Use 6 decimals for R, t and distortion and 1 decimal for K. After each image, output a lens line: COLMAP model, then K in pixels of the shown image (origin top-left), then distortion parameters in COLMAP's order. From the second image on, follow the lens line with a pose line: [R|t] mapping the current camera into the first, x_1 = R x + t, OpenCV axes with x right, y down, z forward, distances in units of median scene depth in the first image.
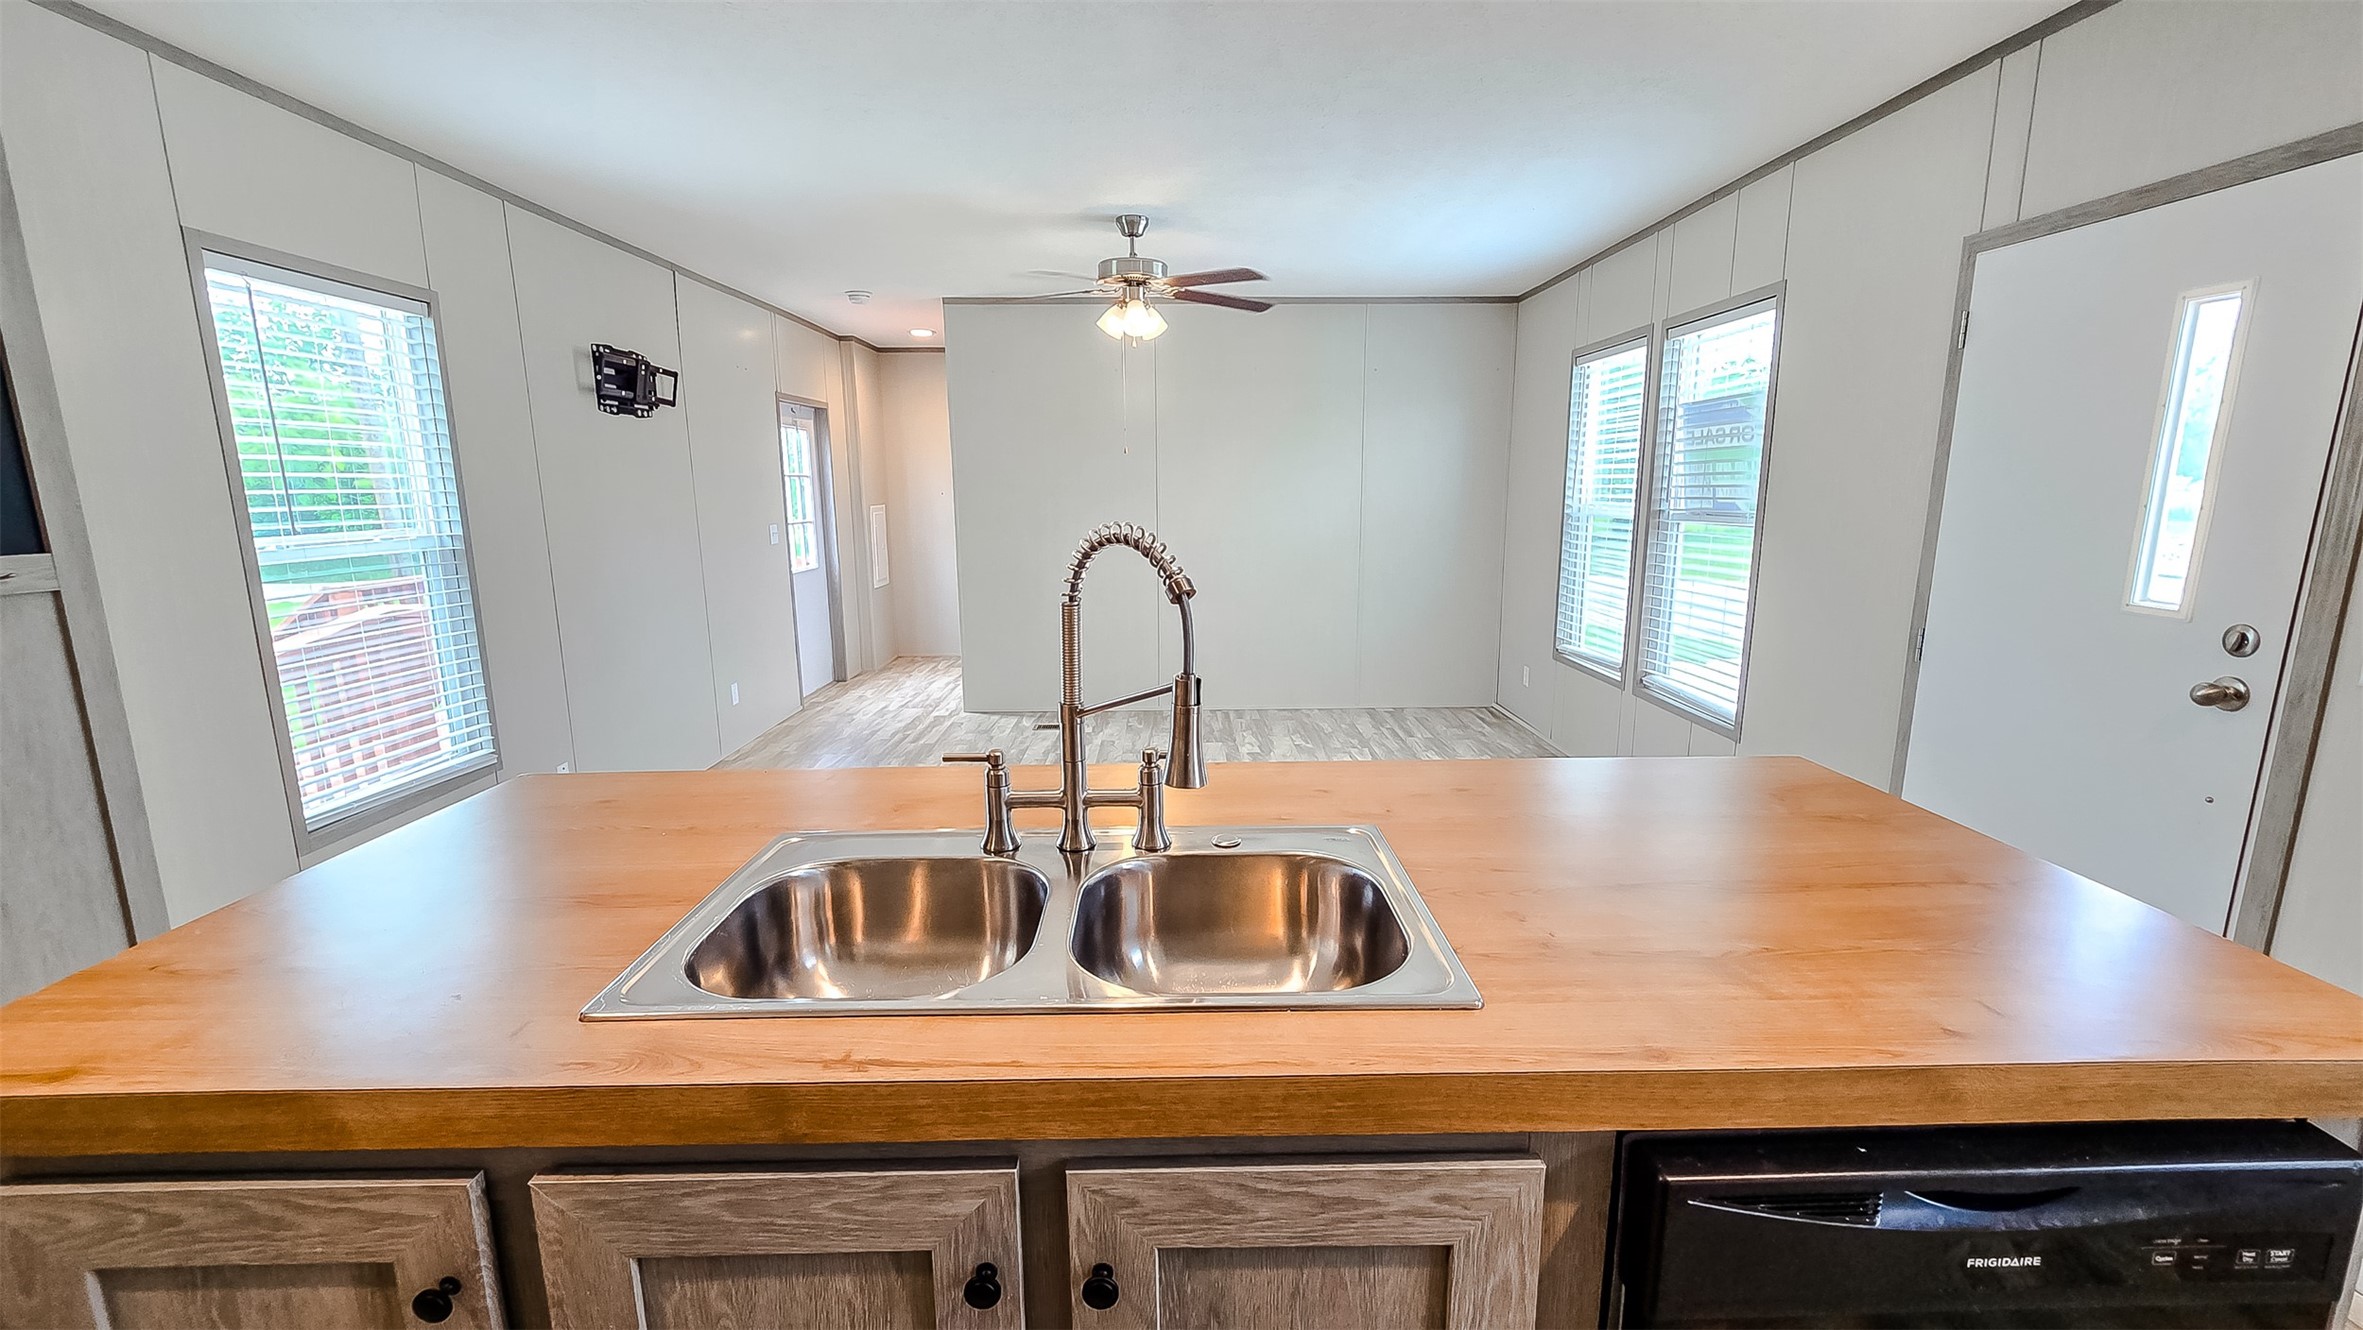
lens RADIAL K [[981.1, 0, 1173.6], [0, 981.1, 659.9], [0, 0, 1]] dist [-0.005260, 0.000727]
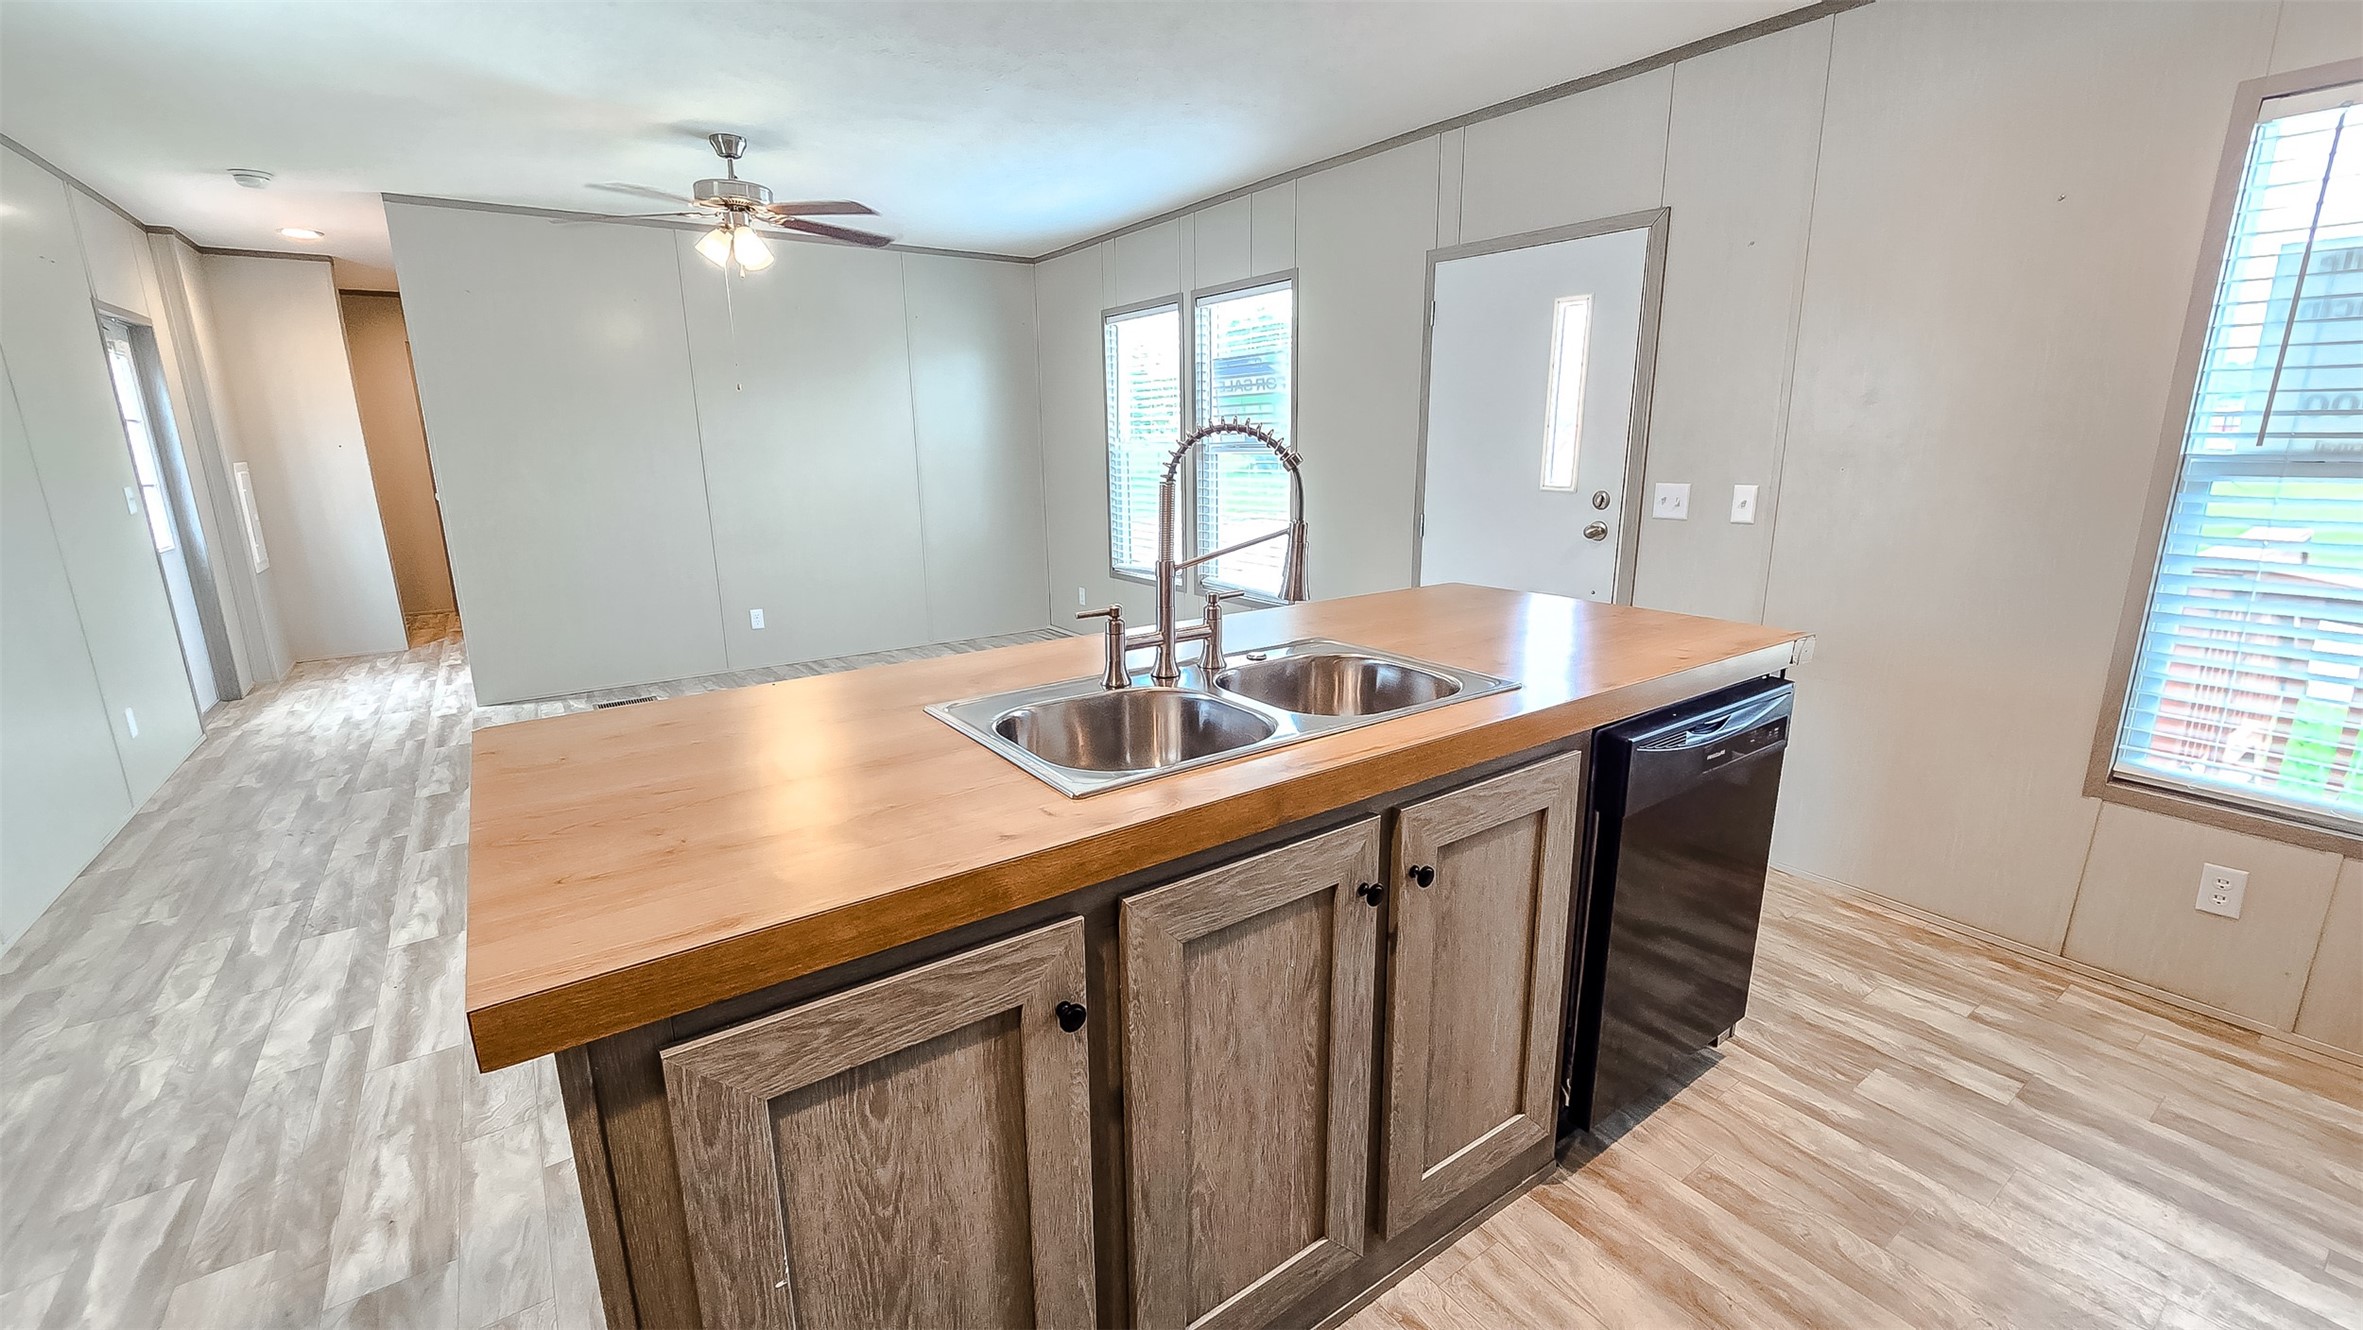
lens RADIAL K [[971.8, 0, 1178.6], [0, 971.8, 671.2], [0, 0, 1]] dist [-0.005206, 0.000296]
pose [[0.823676, -0.136841, 0.550302, -0.441804], [0.107469, 0.990529, 0.085453, 0.043643], [-0.556784, -0.011245, 0.830581, -0.038871]]
